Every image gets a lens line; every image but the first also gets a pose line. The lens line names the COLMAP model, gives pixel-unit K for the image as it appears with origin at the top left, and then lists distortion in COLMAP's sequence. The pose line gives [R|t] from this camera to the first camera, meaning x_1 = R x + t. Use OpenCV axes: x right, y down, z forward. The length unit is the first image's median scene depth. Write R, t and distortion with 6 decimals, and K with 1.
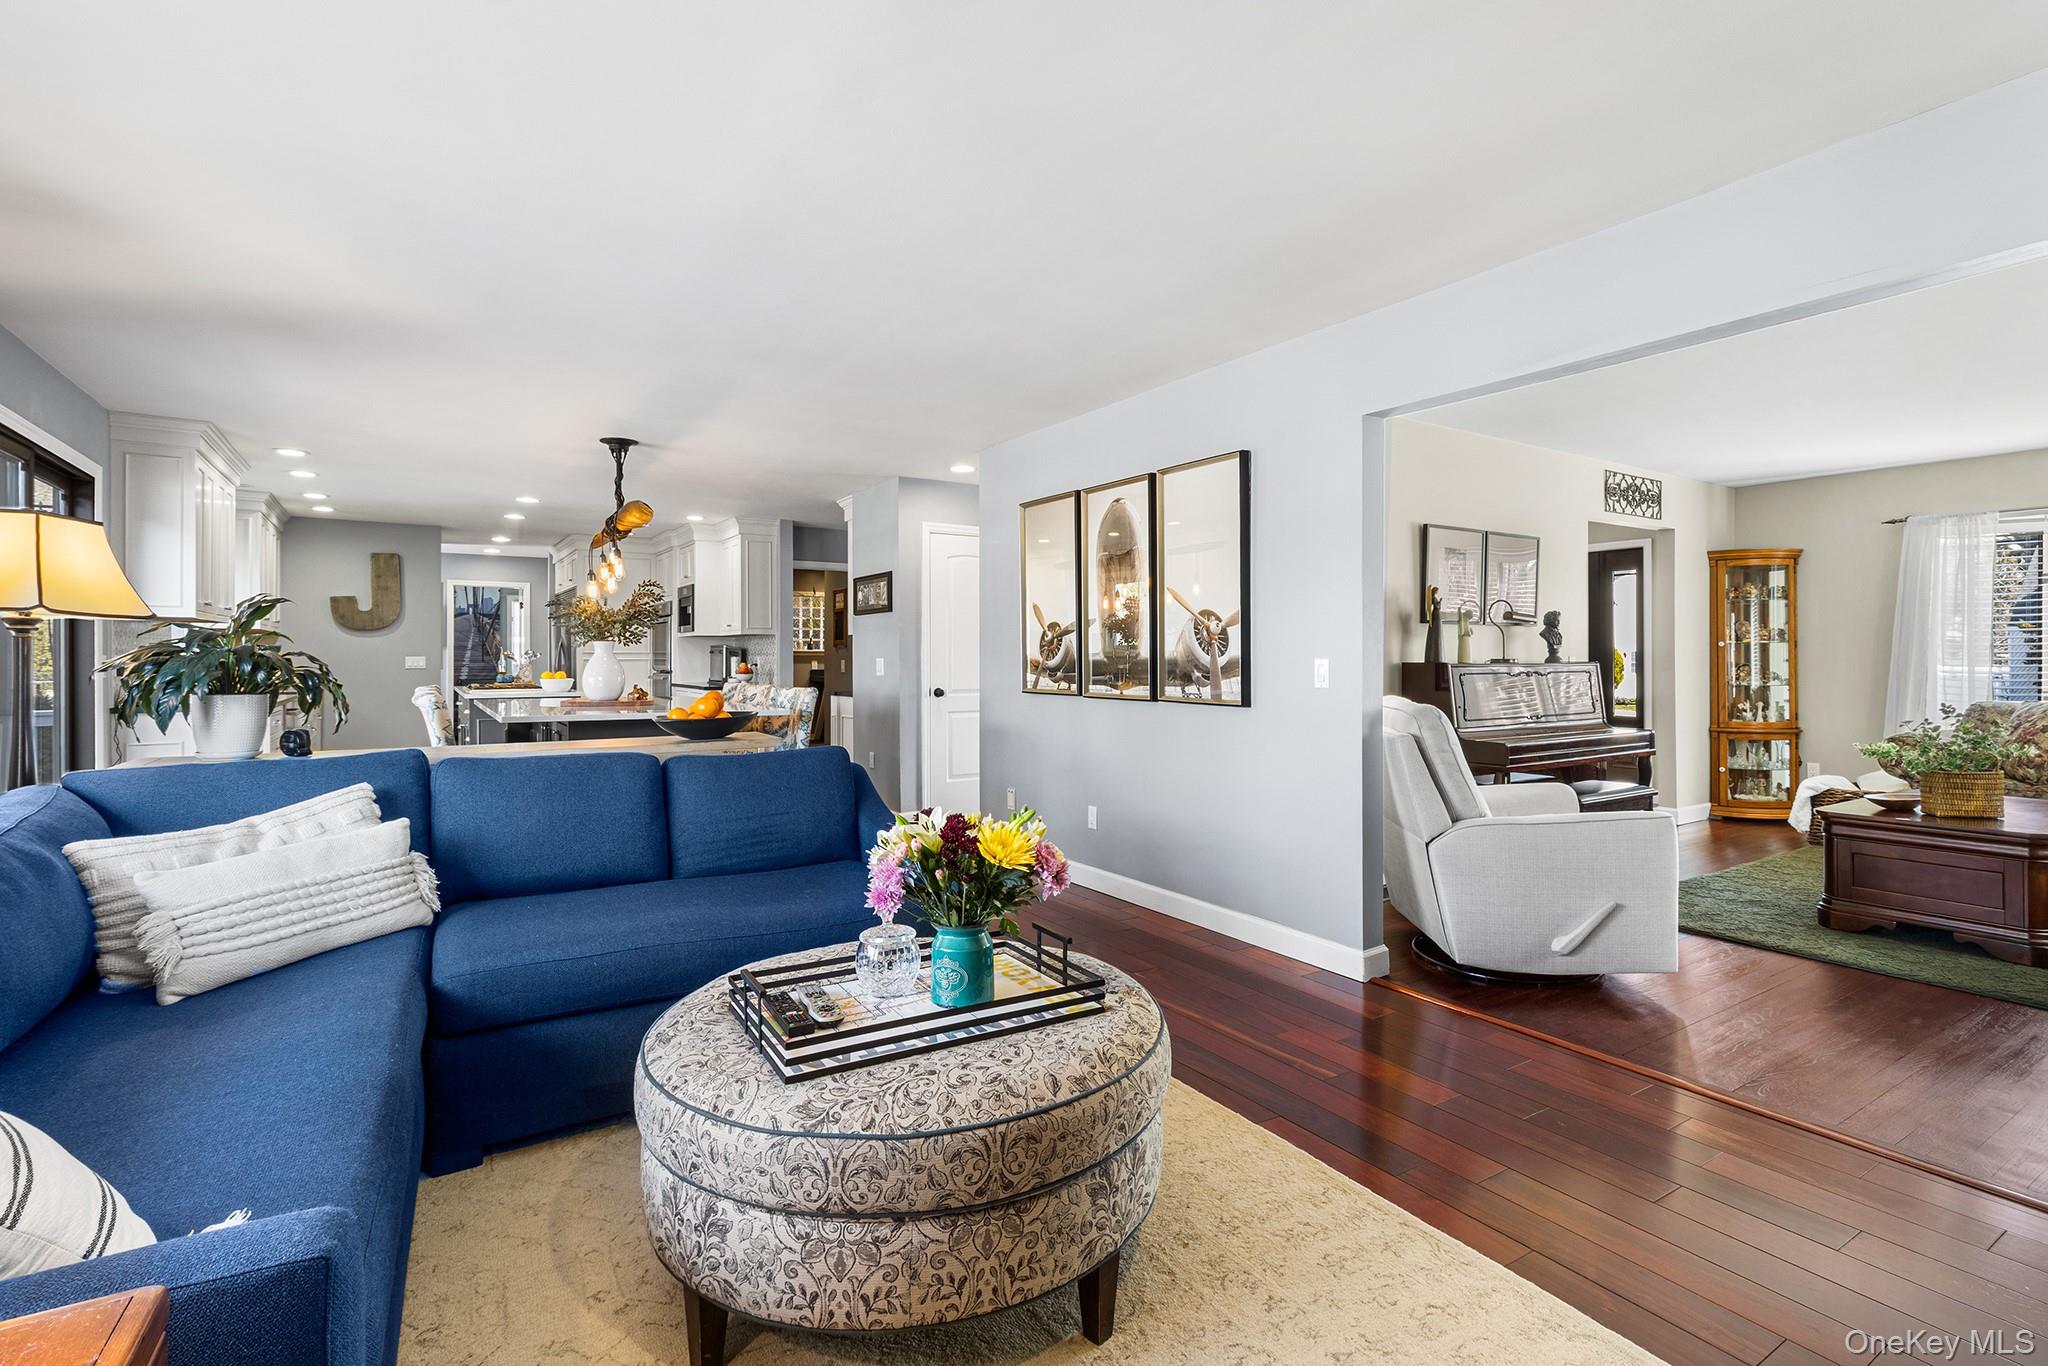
lens RADIAL K [[964.0, 0, 1047.8], [0, 964.0, 652.5], [0, 0, 1]] dist [0.001685, 0.000542]
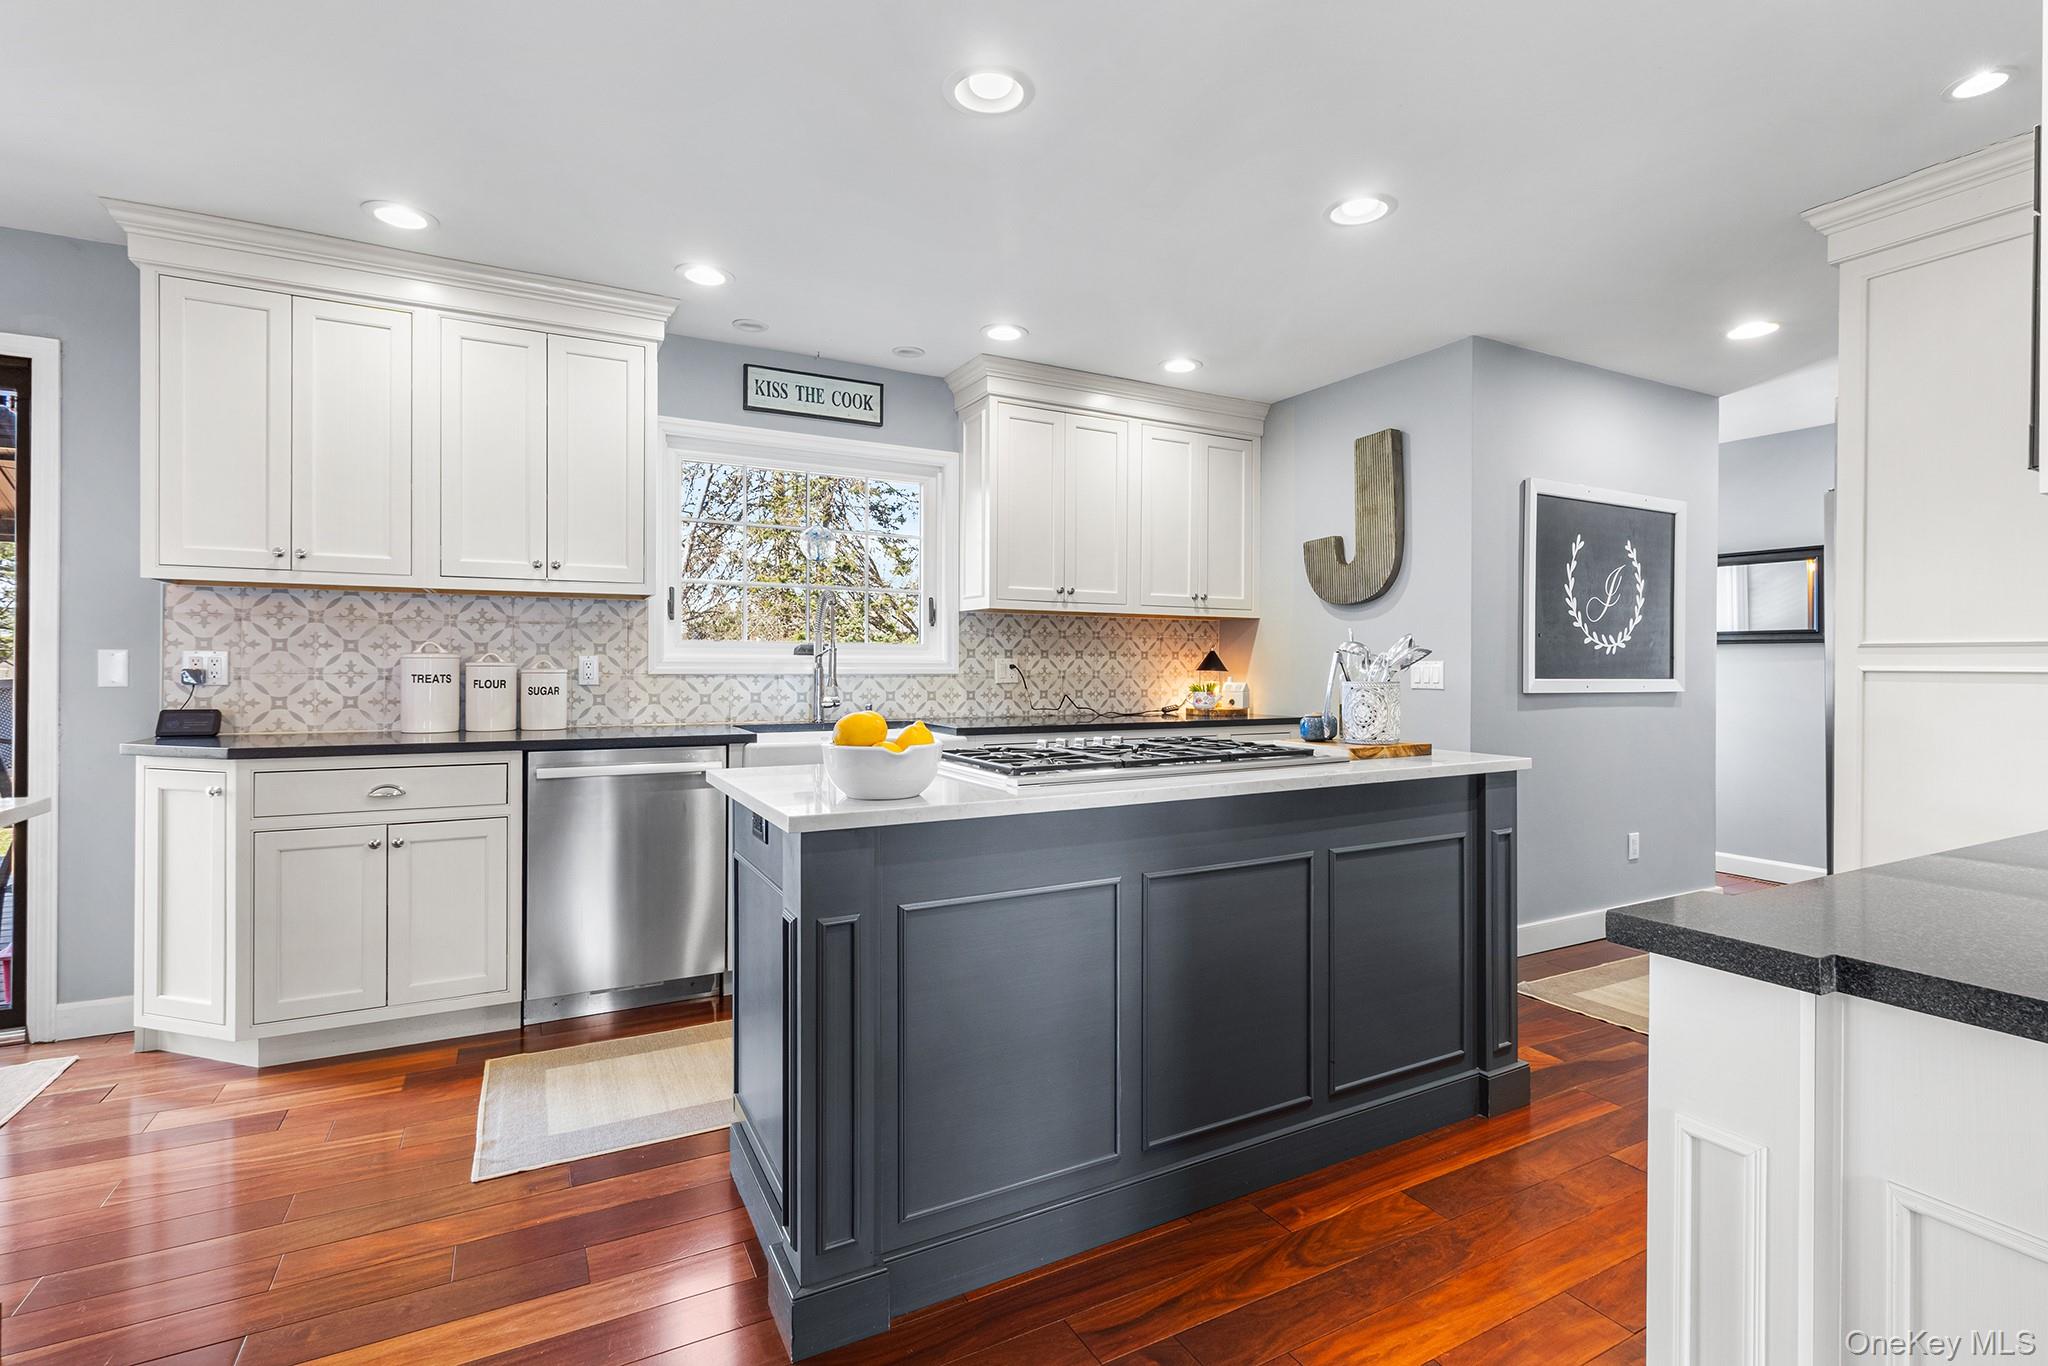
lens RADIAL K [[959.2, 0, 1040.4], [0, 959.2, 668.0], [0, 0, 1]] dist [0.001024, 0.000194]
pose [[-0.085708, 0.001679, -0.996319, -0.395813], [-0.000016, 0.999999, 0.001687, 0.013171], [0.996320, 0.000161, -0.085707, 1.550661]]
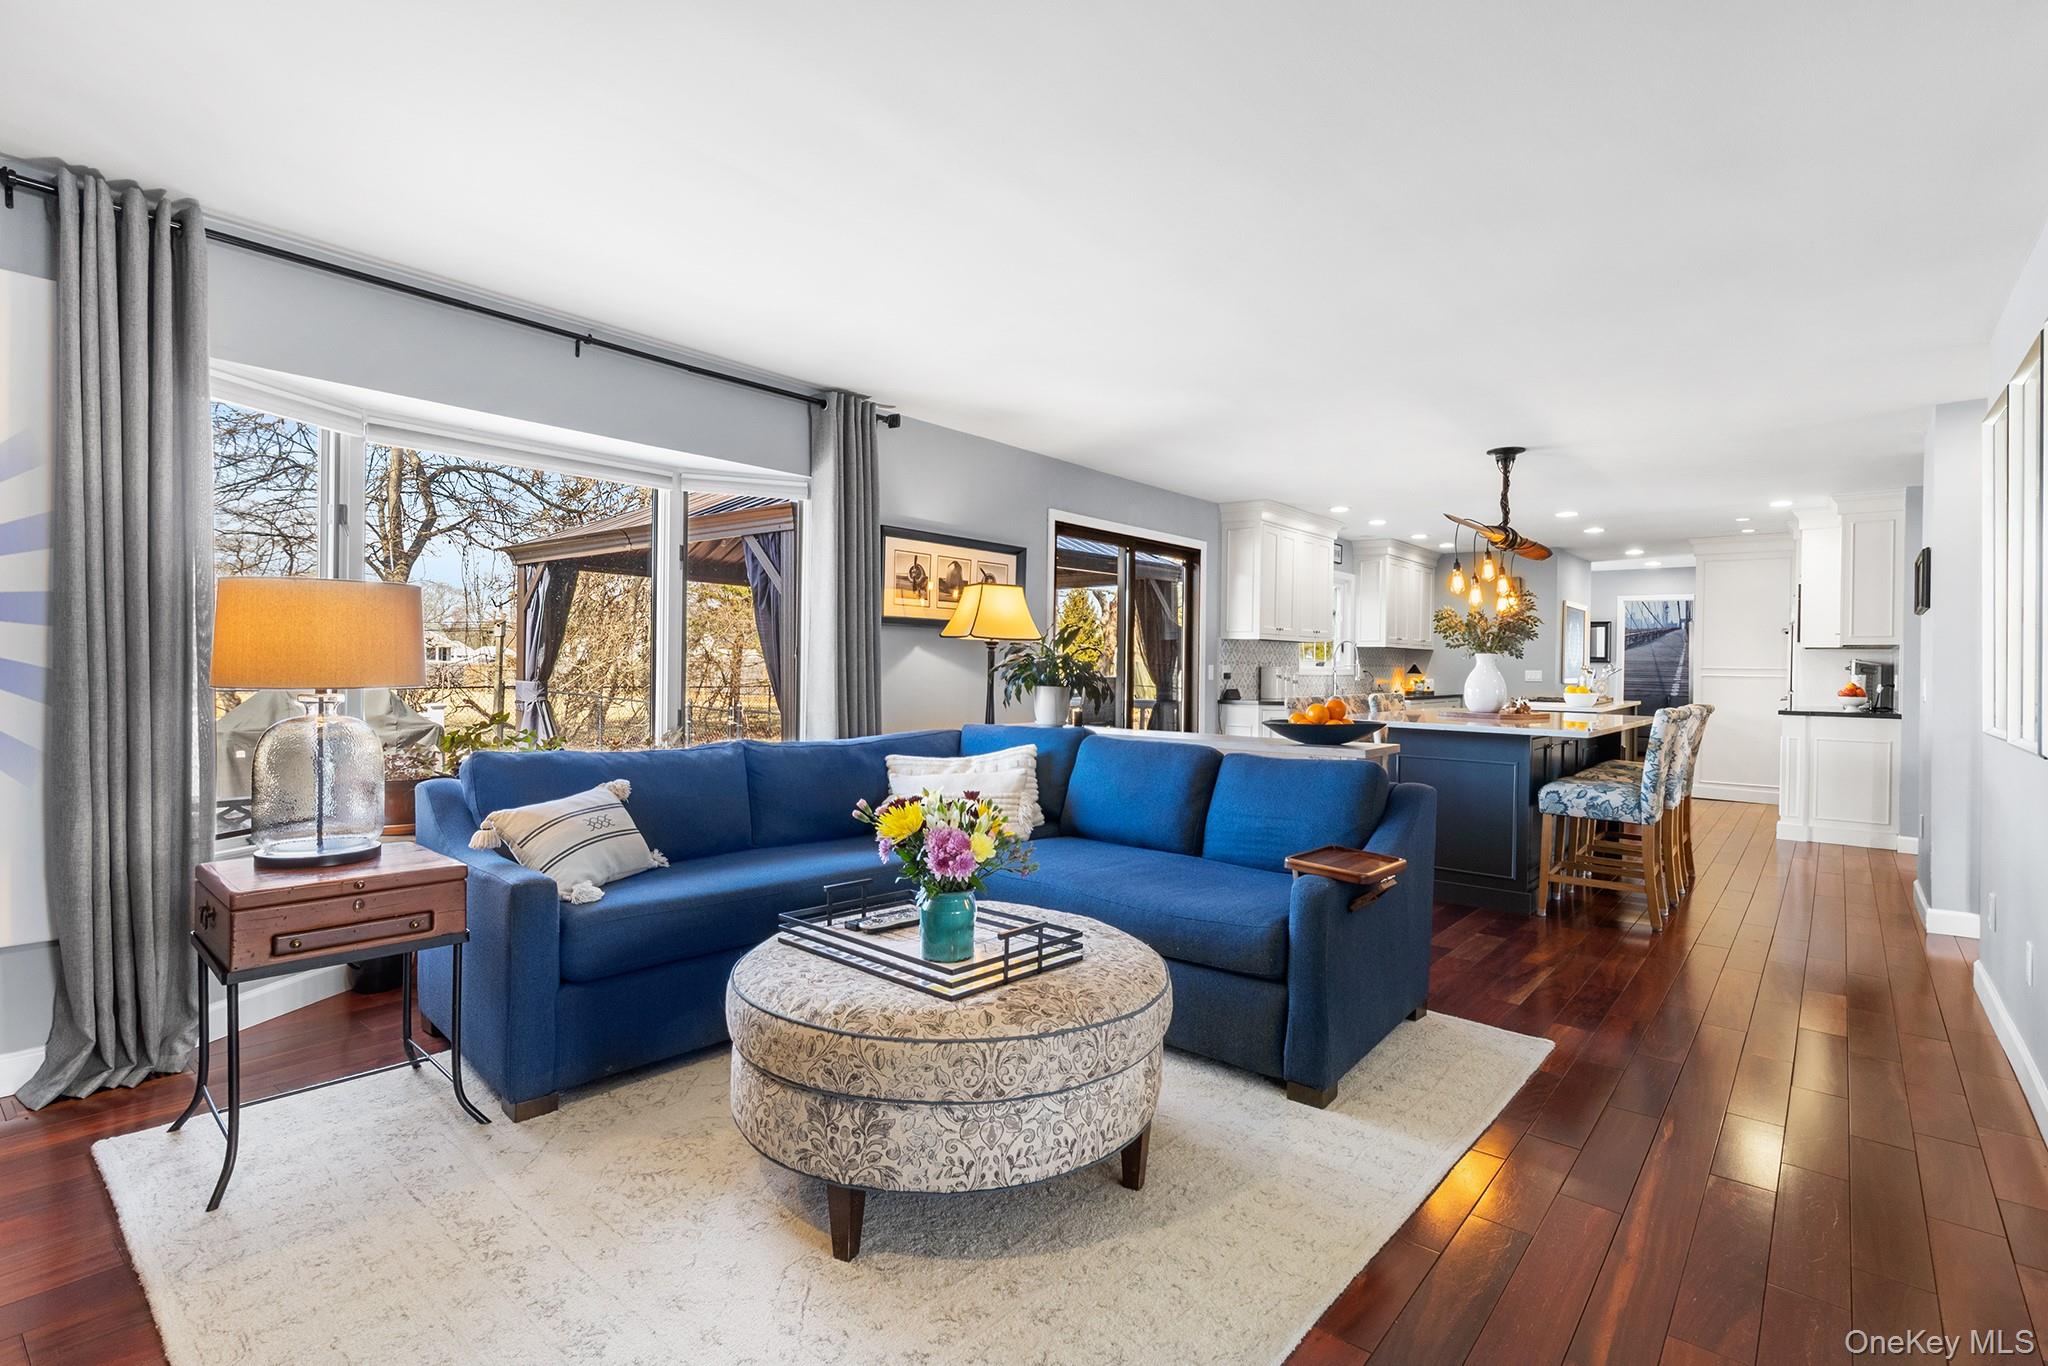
lens RADIAL K [[972.5, 0, 1058.6], [0, 972.5, 666.5], [0, 0, 1]] dist [-0.003563, -0.000672]
pose [[0.306933, 0.002871, -0.951727, 0.385866], [-0.007152, 0.999974, 0.000710, 0.004570], [0.951704, 0.006589, 0.306945, 0.280963]]
